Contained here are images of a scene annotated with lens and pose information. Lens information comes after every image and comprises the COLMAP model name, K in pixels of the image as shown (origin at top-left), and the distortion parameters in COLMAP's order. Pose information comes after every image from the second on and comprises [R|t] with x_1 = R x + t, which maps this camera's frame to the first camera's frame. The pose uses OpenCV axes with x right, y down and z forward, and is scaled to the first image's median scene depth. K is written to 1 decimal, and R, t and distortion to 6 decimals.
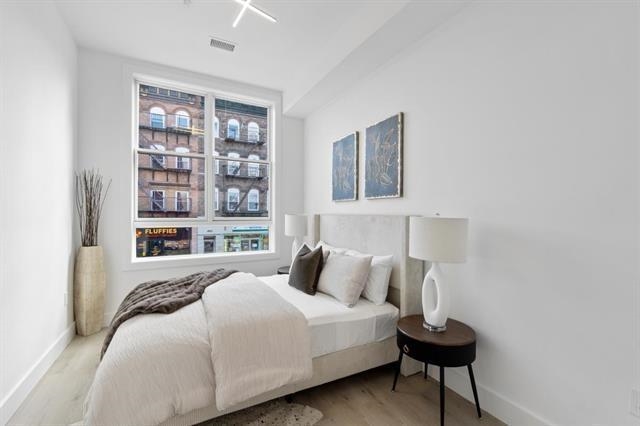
lens RADIAL K [[271.9, 0, 316.8], [0, 271.9, 213.6], [0, 0, 1]] dist [-0.014337, 0.002180]
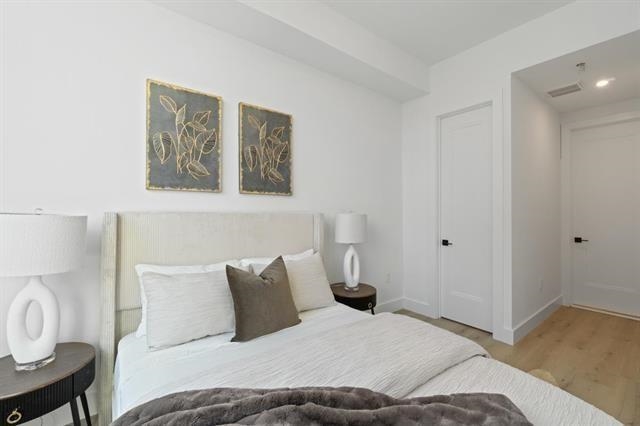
lens RADIAL K [[198.8, 0, 319.5], [0, 198.8, 212.0], [0, 0, 1]] dist [0.000695, 0.000005]
pose [[-0.021877, -0.000453, 0.999761, -0.430970], [-0.001471, 0.999999, 0.000421, 0.001417], [-0.999760, -0.001461, -0.021878, 0.835564]]
